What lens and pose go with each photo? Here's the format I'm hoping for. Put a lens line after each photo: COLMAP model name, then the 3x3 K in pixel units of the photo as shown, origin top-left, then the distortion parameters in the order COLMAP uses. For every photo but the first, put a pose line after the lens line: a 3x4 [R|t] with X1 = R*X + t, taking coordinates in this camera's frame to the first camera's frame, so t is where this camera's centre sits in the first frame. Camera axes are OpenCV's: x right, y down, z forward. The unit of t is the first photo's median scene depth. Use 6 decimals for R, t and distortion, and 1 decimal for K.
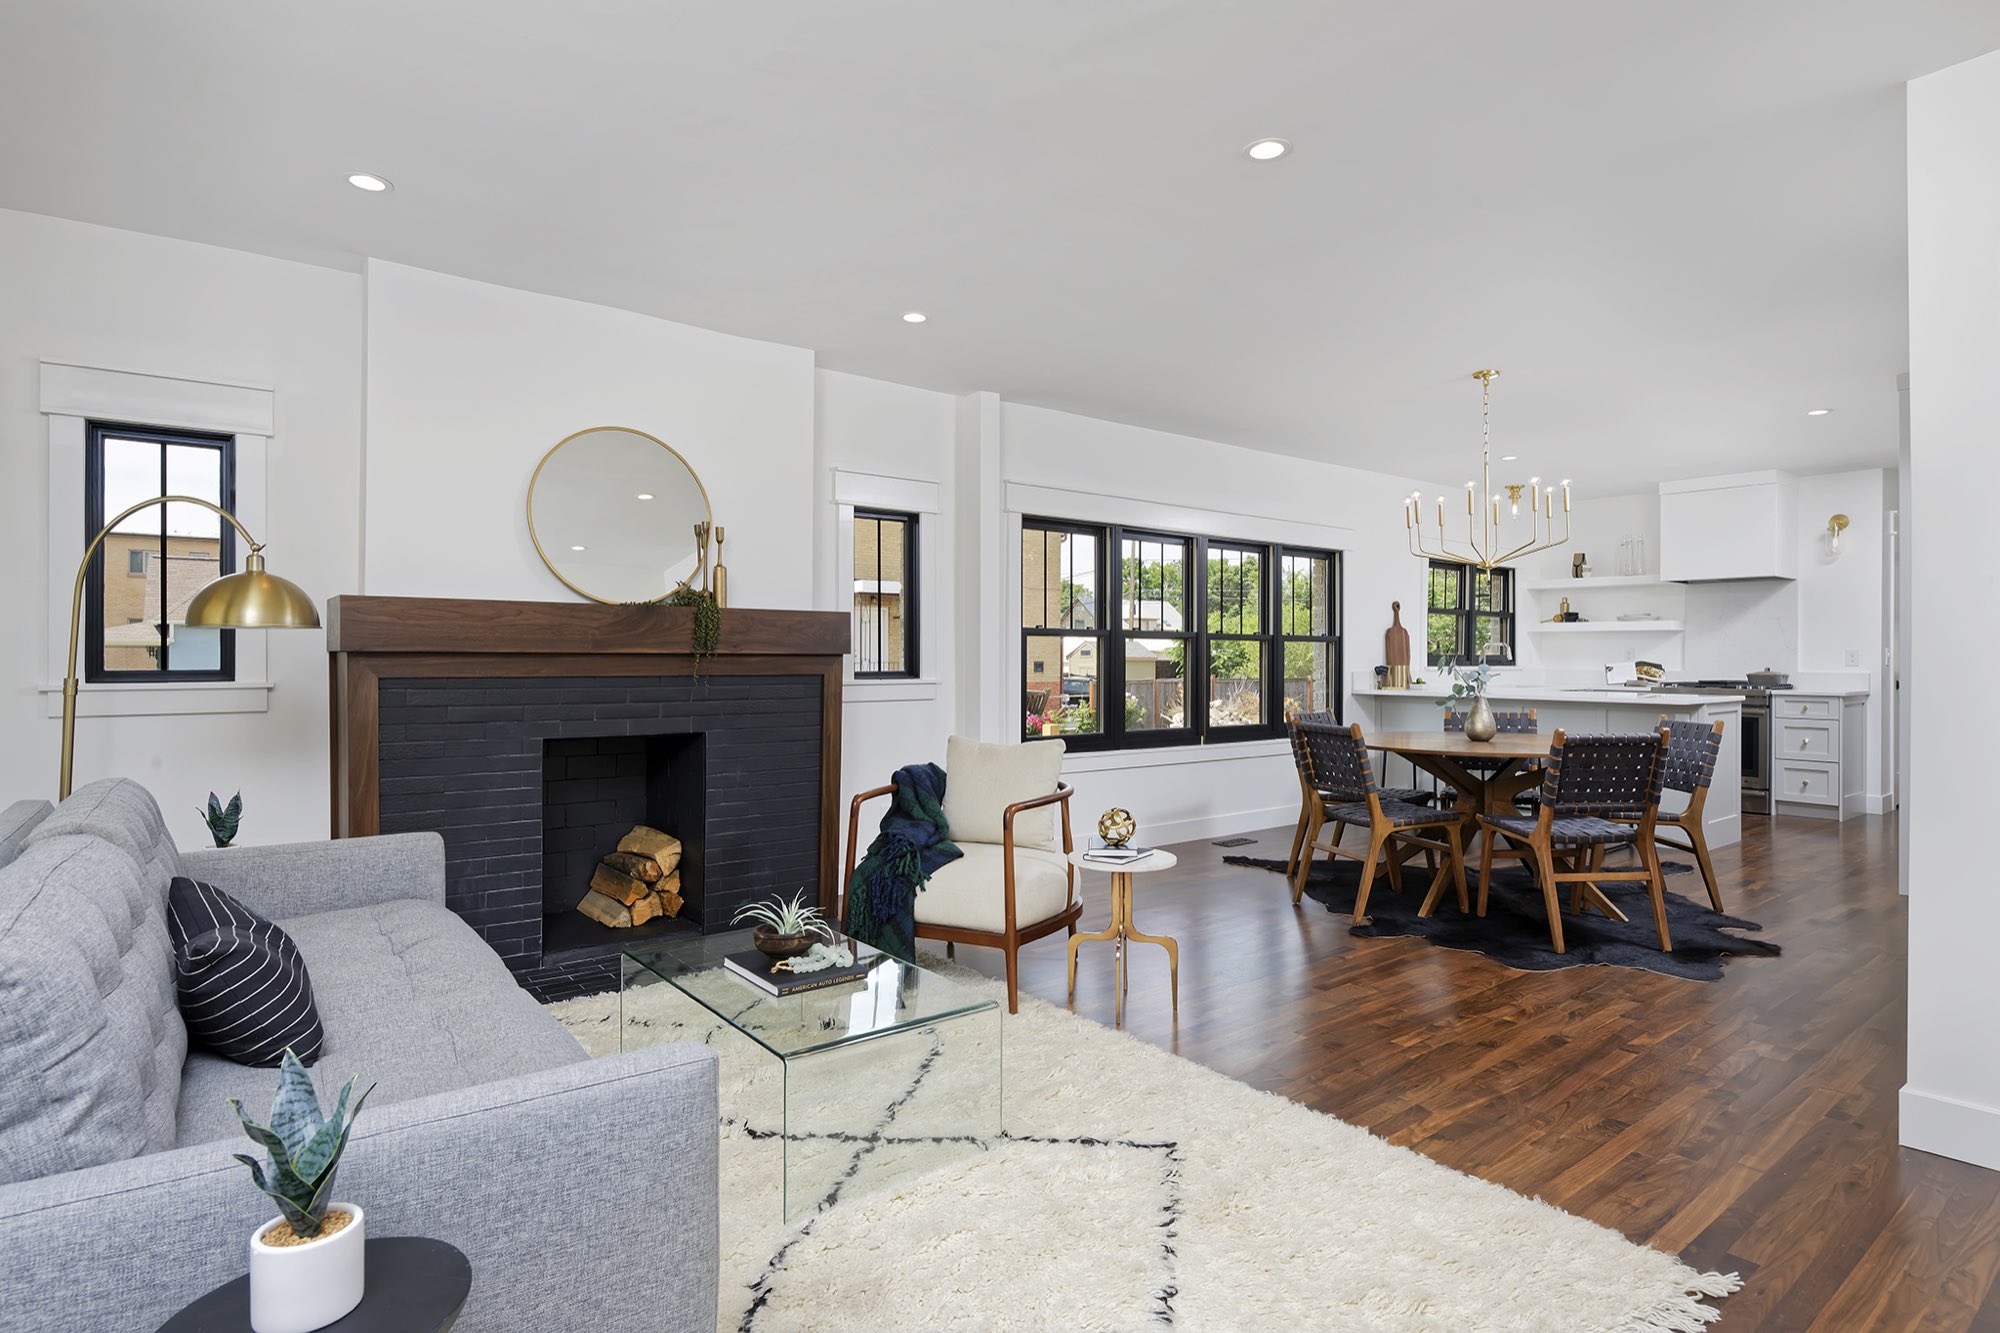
lens RADIAL K [[1037.5, 0, 1002.5], [0, 1037.5, 664.0], [0, 0, 1]] dist [0.003473, -0.002445]
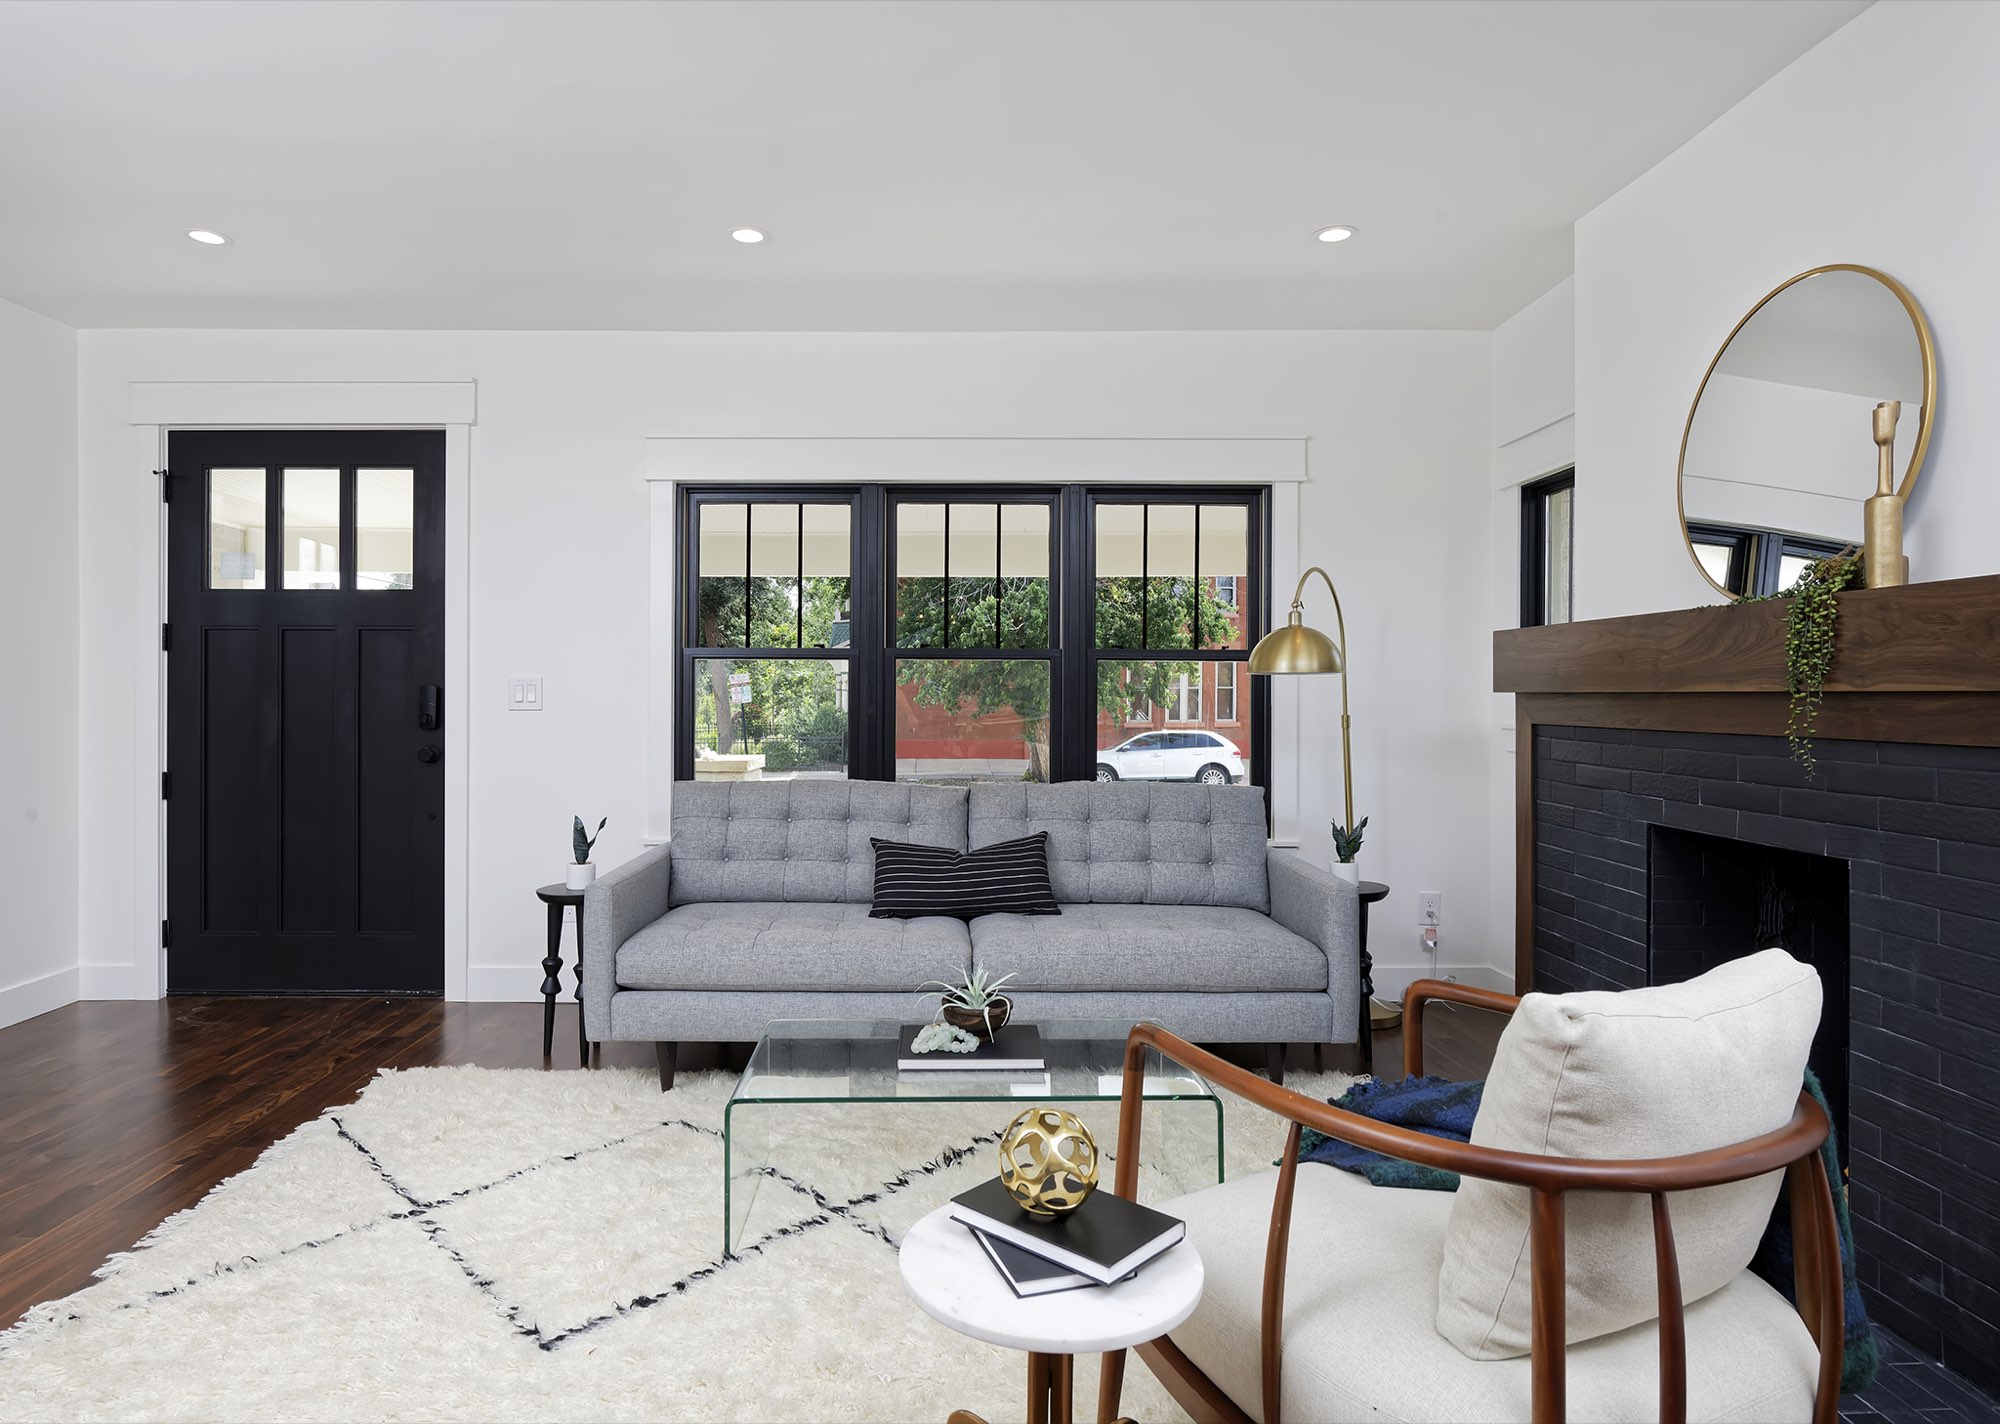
lens RADIAL K [[1152.4, 0, 953.5], [0, 1152.4, 697.3], [0, 0, 1]] dist [-0.003307, 0.003027]
pose [[-0.608720, -0.003970, -0.793375, 0.414099], [-0.009054, 0.999957, 0.001943, -0.005587], [0.793333, 0.008366, -0.608730, 1.110839]]
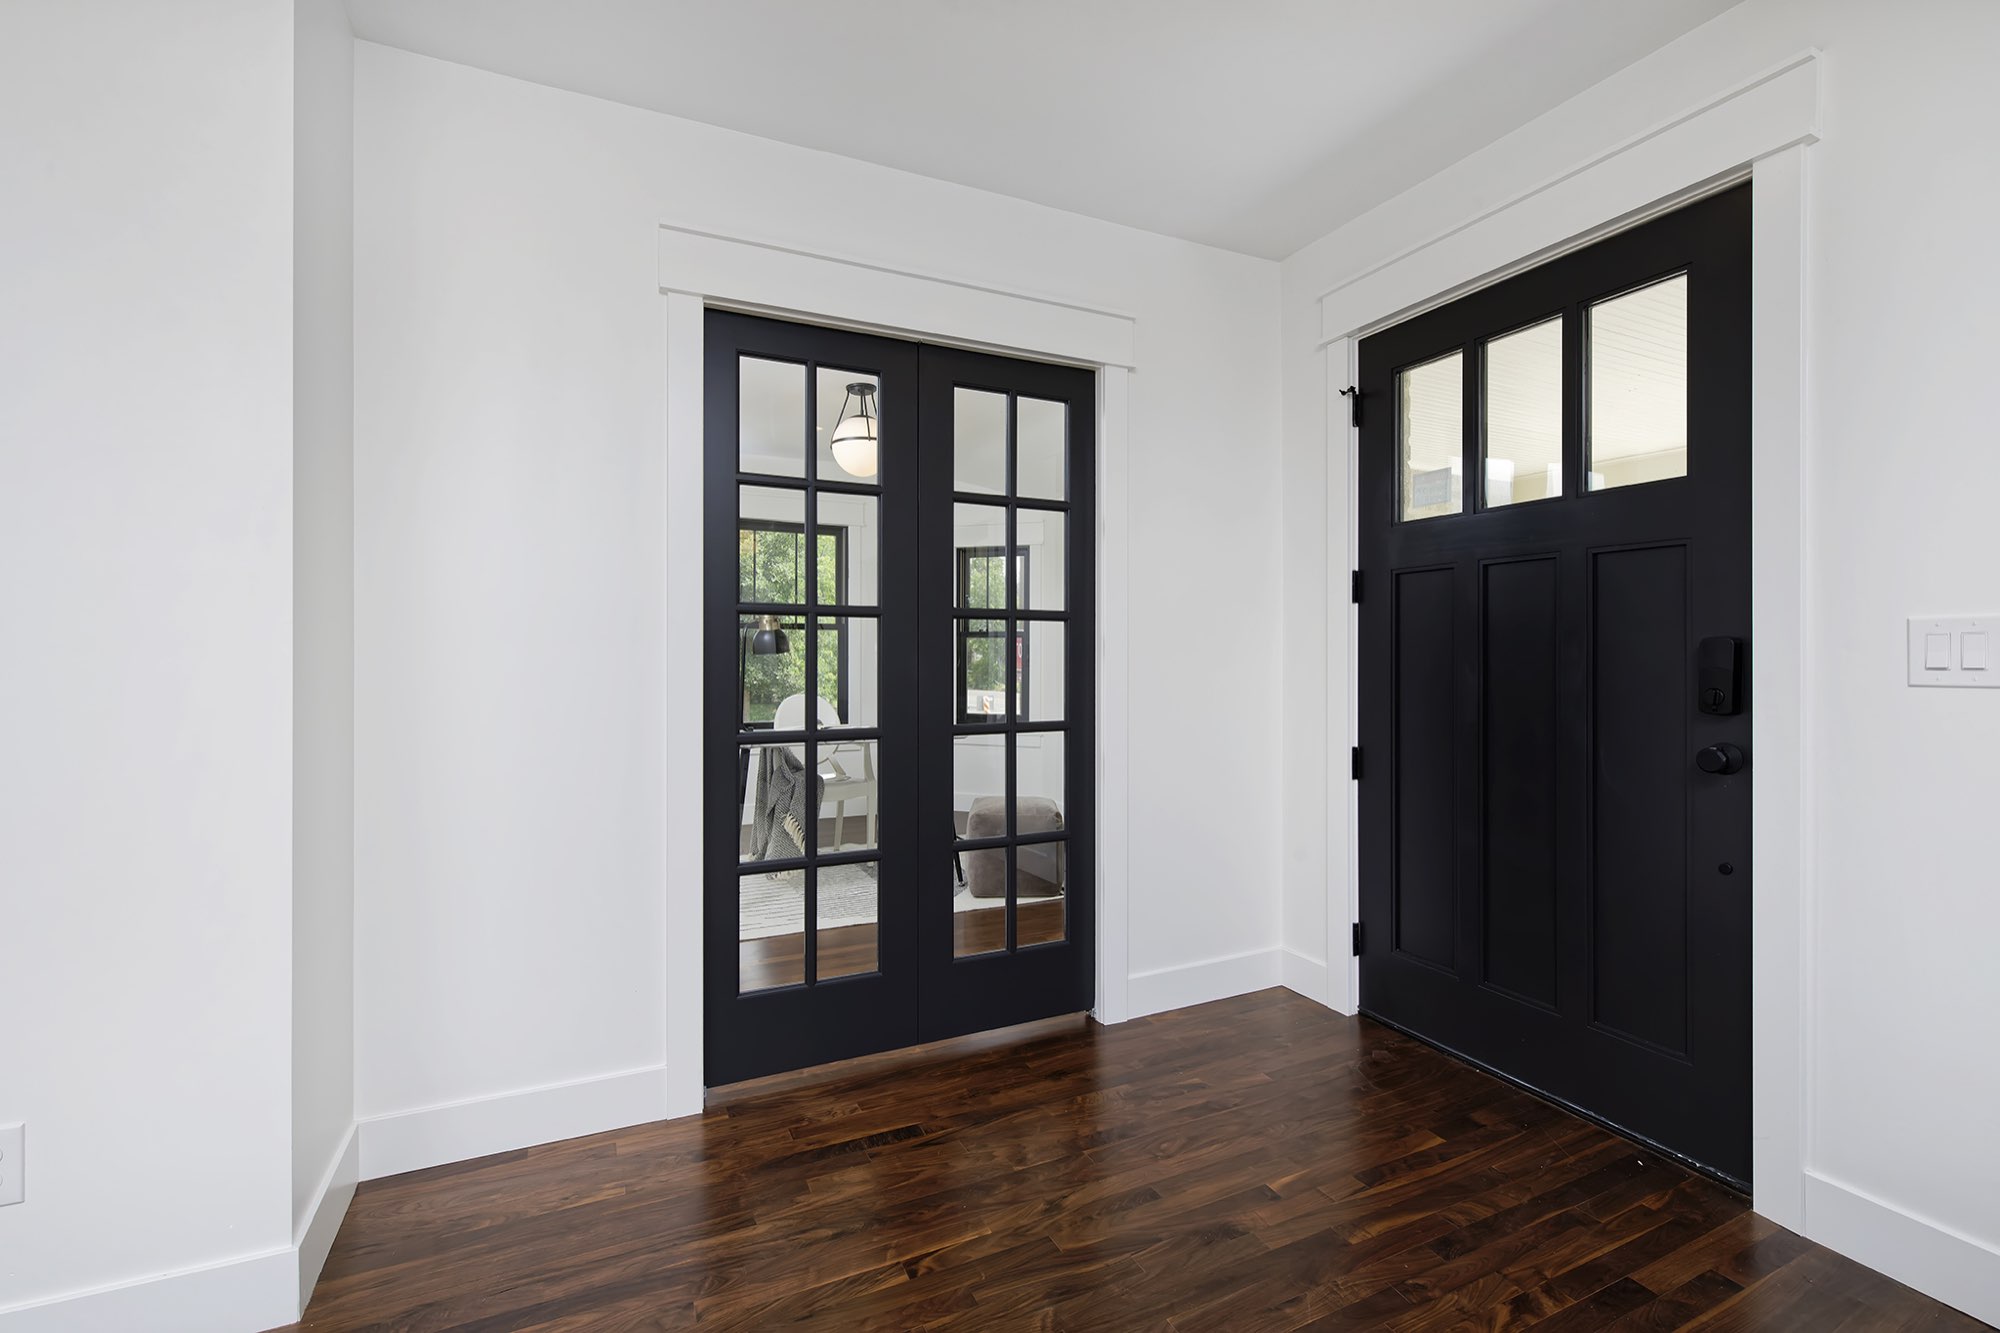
lens RADIAL K [[875.1, 0, 998.6], [0, 875.1, 647.9], [0, 0, 1]] dist [-0.004656, 0.000413]
pose [[-0.973384, -0.002714, 0.229163, 0.111723], [-0.002771, 0.999996, 0.000072, -0.003724], [-0.229162, -0.000565, -0.973388, 0.582223]]
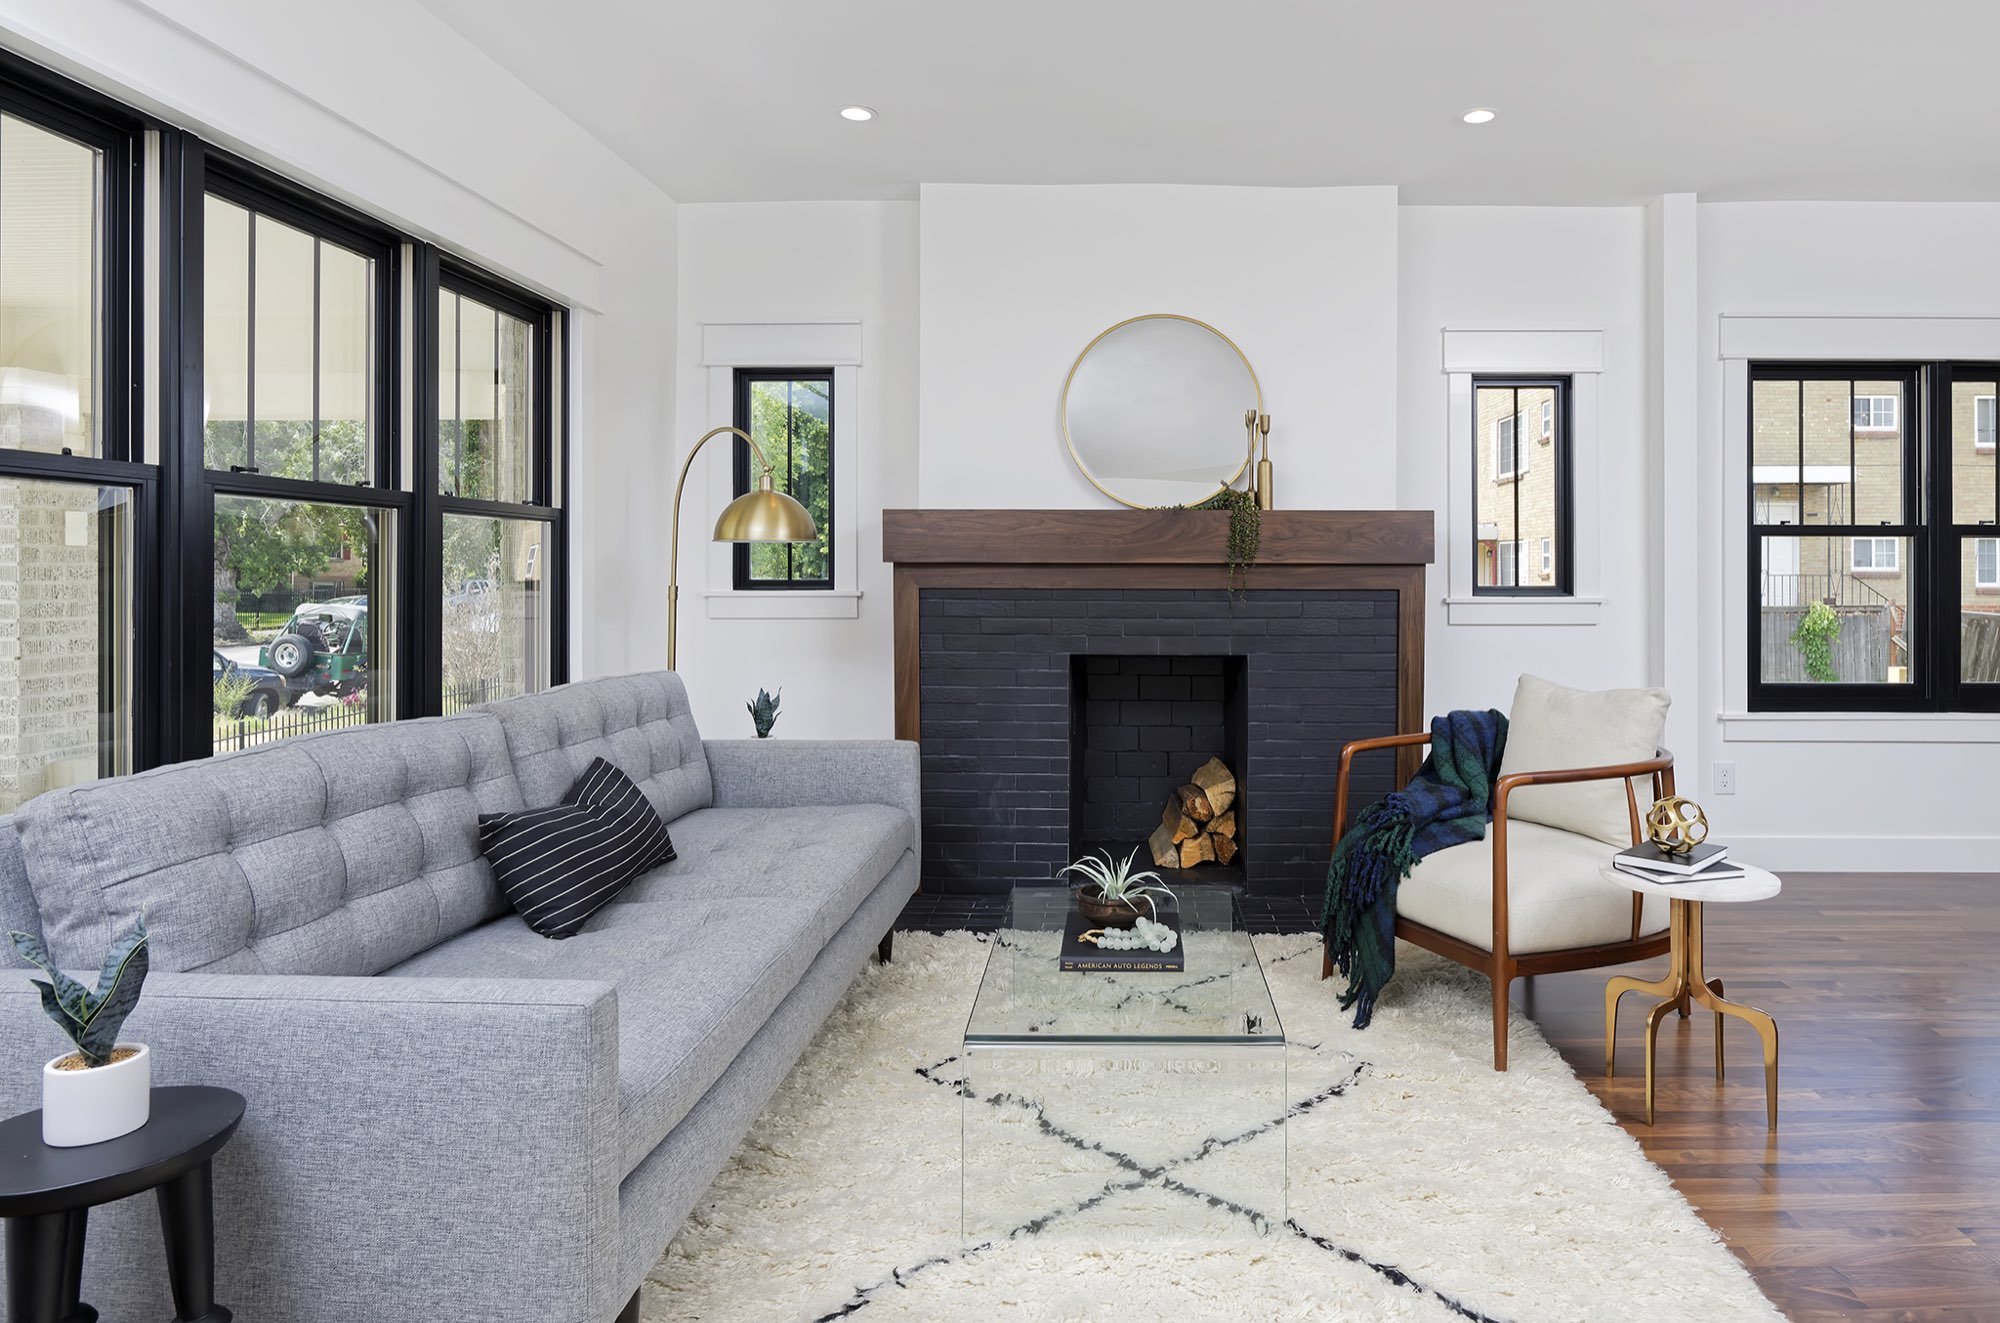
lens RADIAL K [[1196.6, 0, 1103.9], [0, 1196.6, 574.5], [0, 0, 1]] dist [-0.002860, 0.001654]
pose [[0.784465, 0.001600, -0.620170, 0.262513], [-0.003003, 0.999995, -0.001219, 0.000541], [0.620165, 0.002819, 0.784466, 0.165637]]
